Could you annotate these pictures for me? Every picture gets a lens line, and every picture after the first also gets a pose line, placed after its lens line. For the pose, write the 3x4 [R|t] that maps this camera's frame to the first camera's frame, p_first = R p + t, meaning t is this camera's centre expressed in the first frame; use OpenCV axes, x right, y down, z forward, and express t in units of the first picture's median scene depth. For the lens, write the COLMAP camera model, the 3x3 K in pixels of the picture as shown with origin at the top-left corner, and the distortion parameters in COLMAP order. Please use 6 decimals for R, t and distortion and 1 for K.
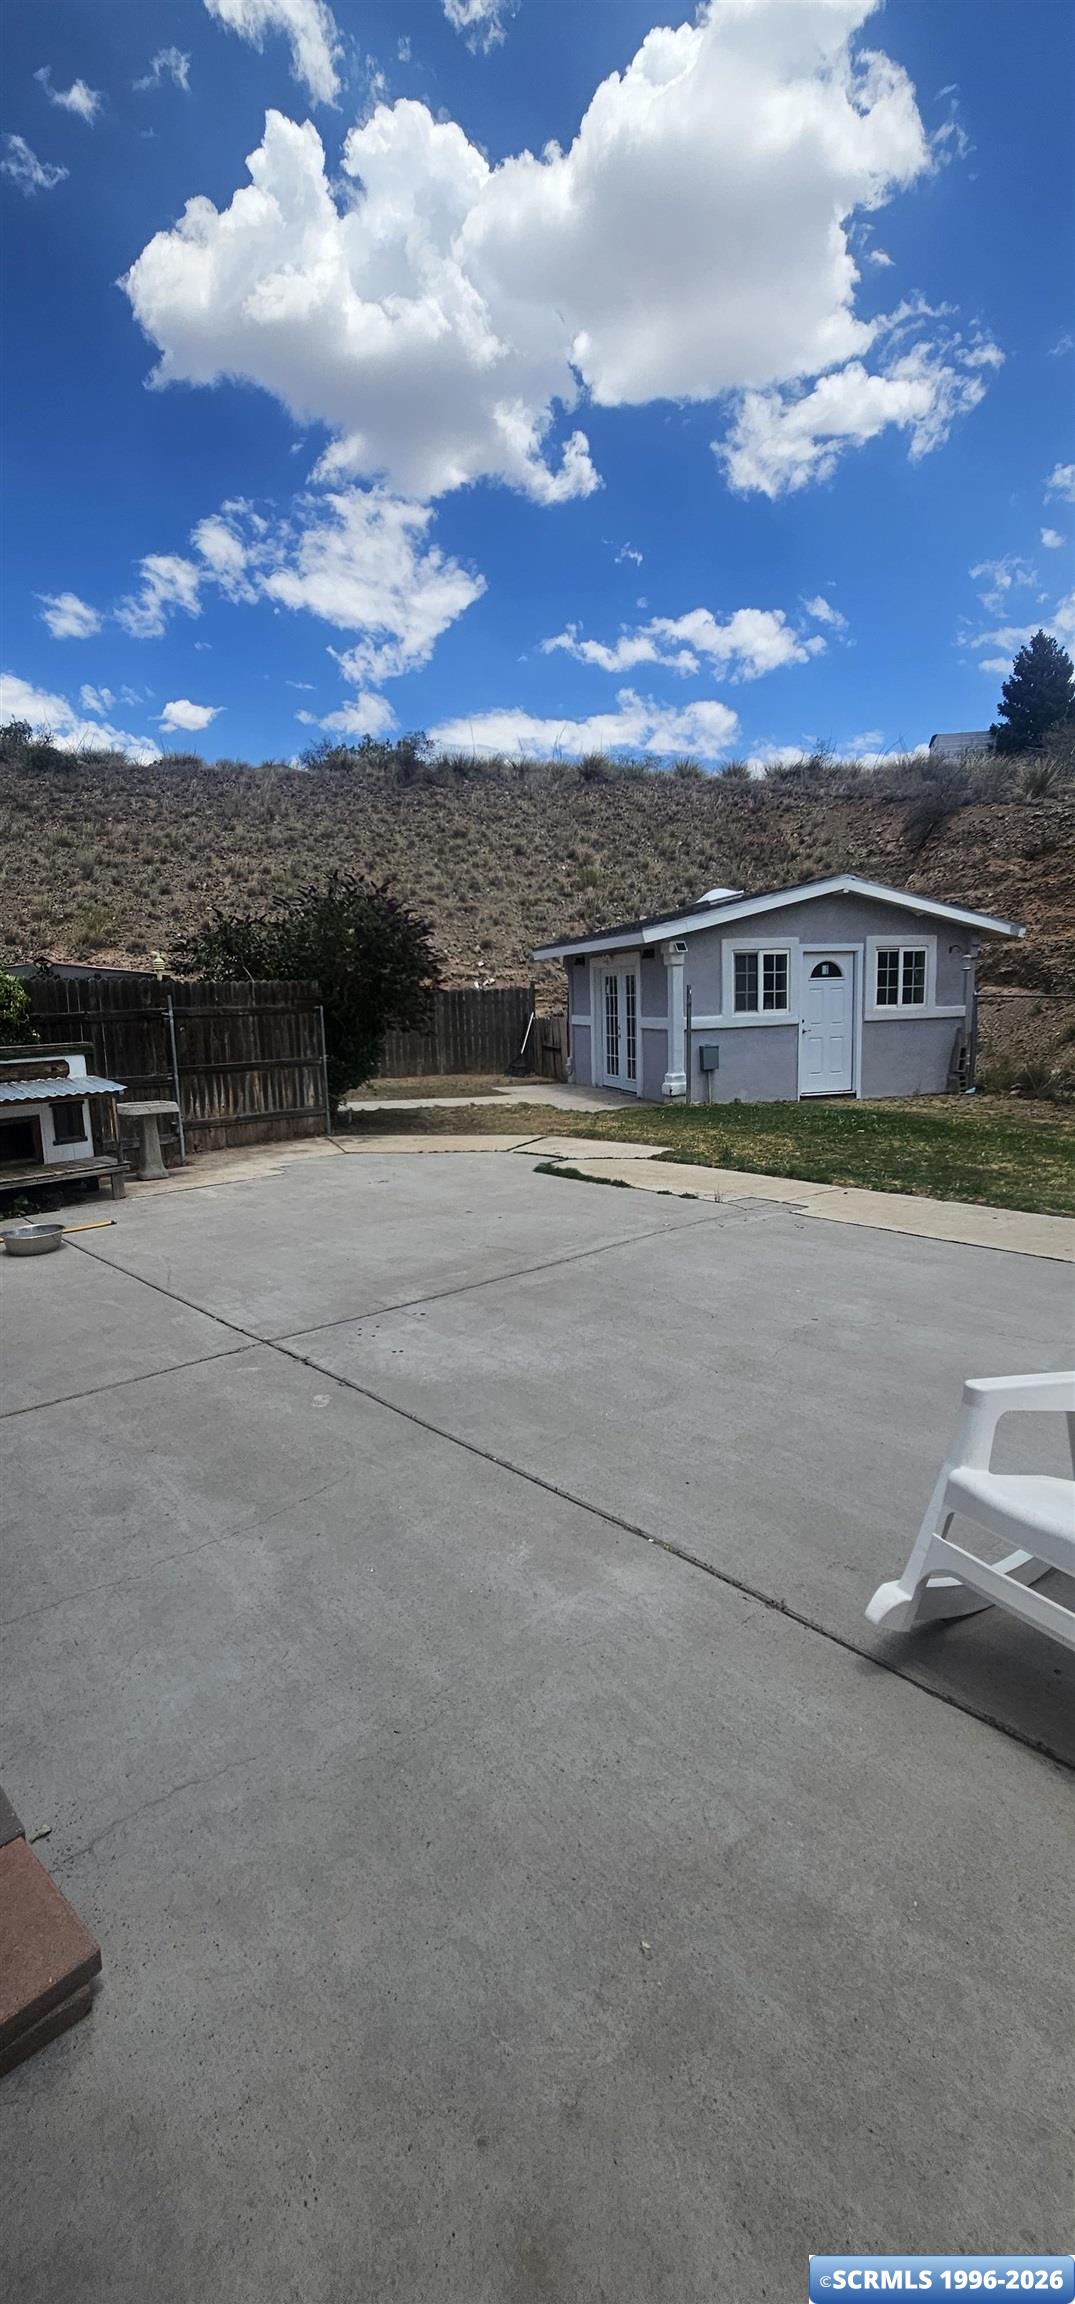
lens RADIAL K [[927.0, 0, 539.3], [0, 927.0, 1133.0], [0, 0, 1]] dist [-0.001763, -0.000591]
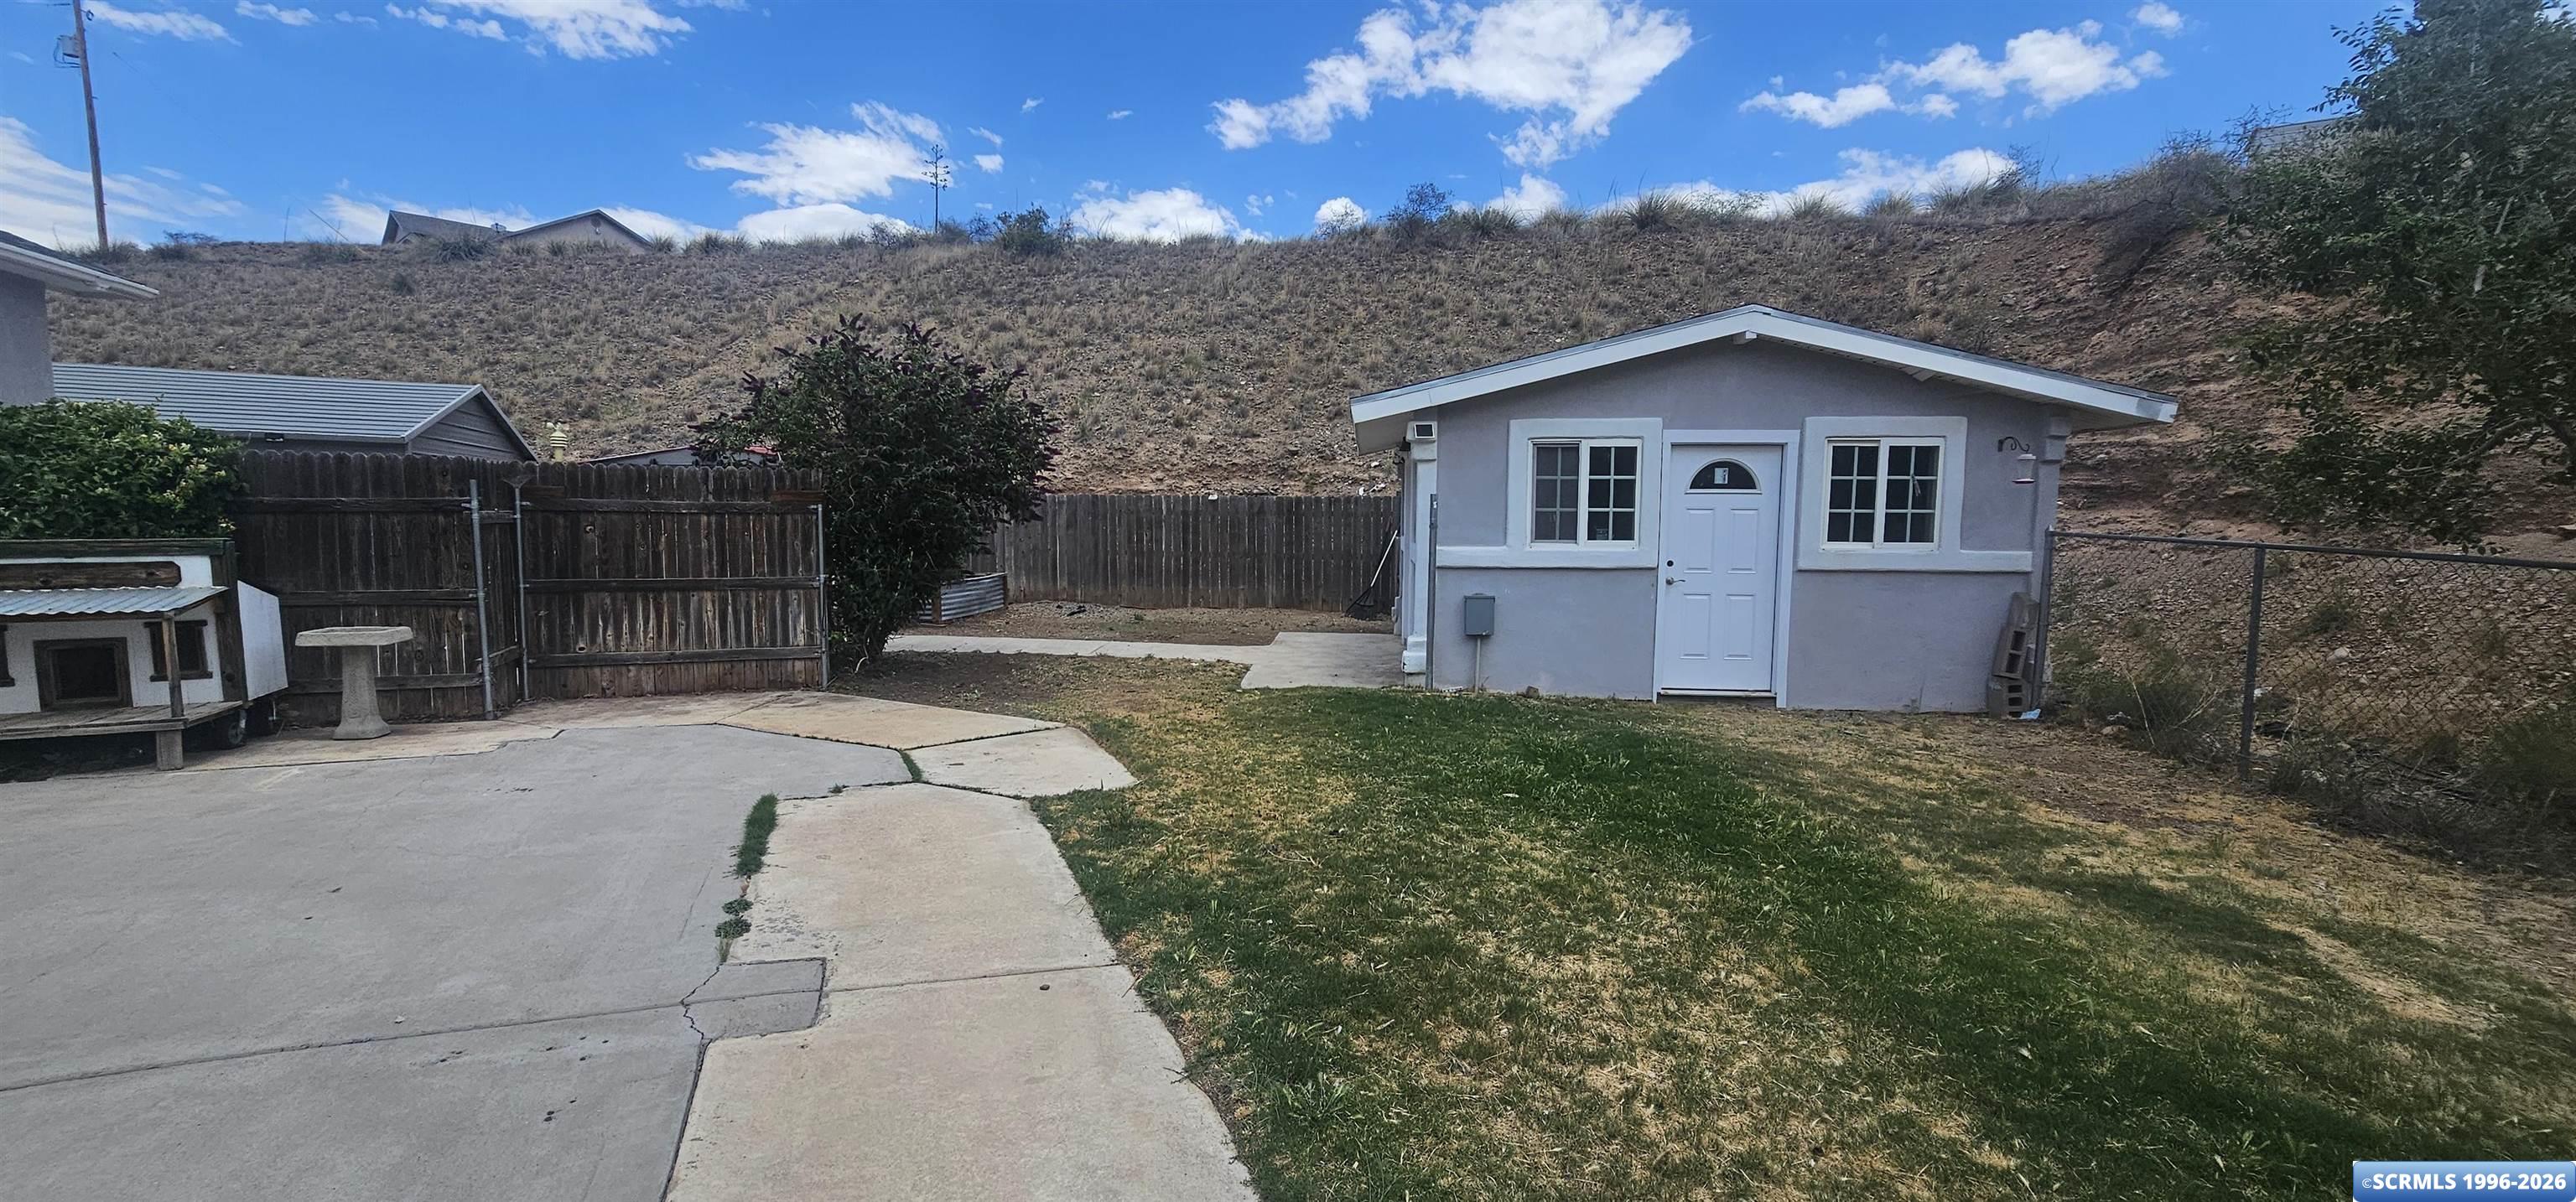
lens RADIAL K [[1036.3, 0, 1286.7], [0, 1036.3, 596.2], [0, 0, 1]] dist [-0.001763, -0.000591]
pose [[0.923162, 0.066663, -0.378587, 0.314919], [-0.089739, 0.995010, -0.043617, -0.052276], [0.373790, 0.074239, 0.924538, 0.326469]]
